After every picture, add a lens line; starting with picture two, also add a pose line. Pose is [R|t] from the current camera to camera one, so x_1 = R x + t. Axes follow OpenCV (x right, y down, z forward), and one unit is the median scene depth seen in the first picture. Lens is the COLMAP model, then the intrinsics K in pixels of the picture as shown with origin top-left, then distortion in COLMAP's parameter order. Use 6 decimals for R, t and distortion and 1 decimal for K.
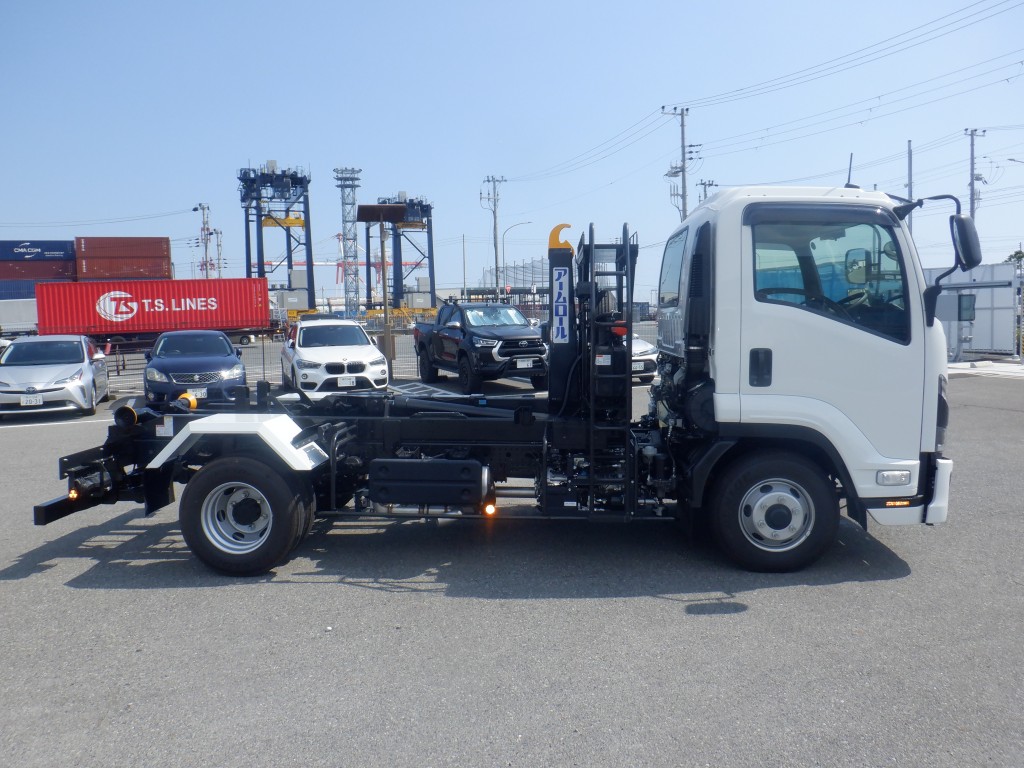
lens RADIAL K [[816.7, 0, 498.3], [0, 816.7, 367.5], [0, 0, 1]] dist [-0.031985, 0.009403]
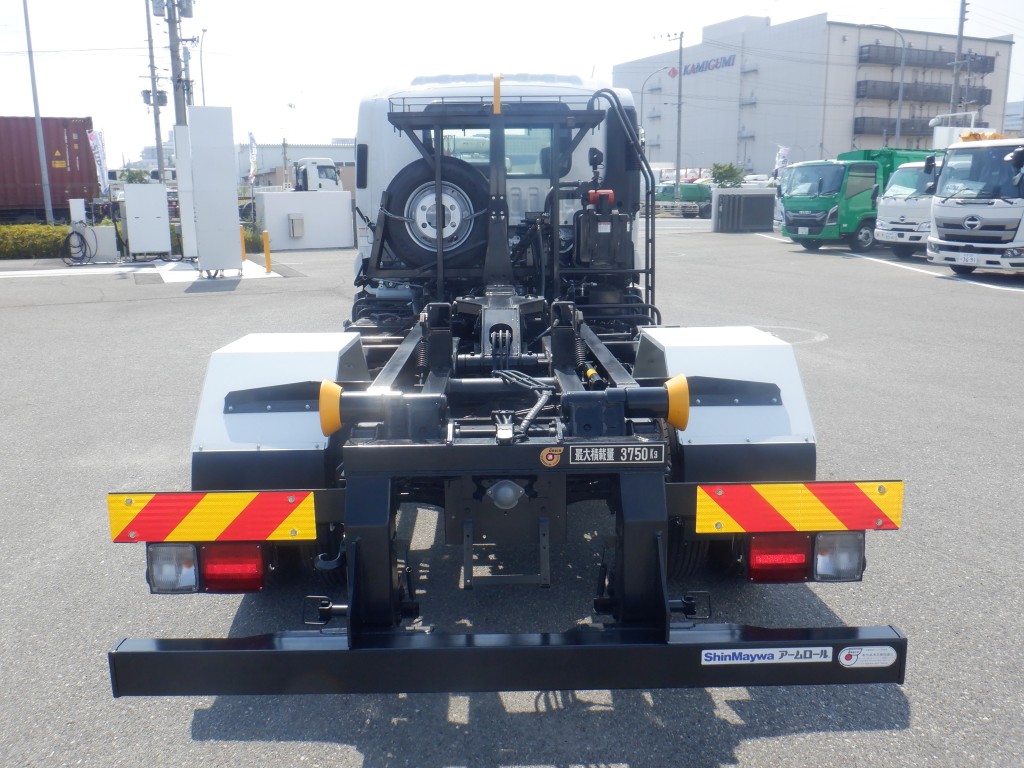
lens RADIAL K [[822.7, 0, 507.8], [0, 822.7, 377.2], [0, 0, 1]] dist [-0.010326, -0.036173]
pose [[-0.067342, -0.191551, 0.979170, -0.901694], [0.069429, 0.978119, 0.196120, -0.037100], [-0.995311, 0.081190, -0.052569, 1.177423]]
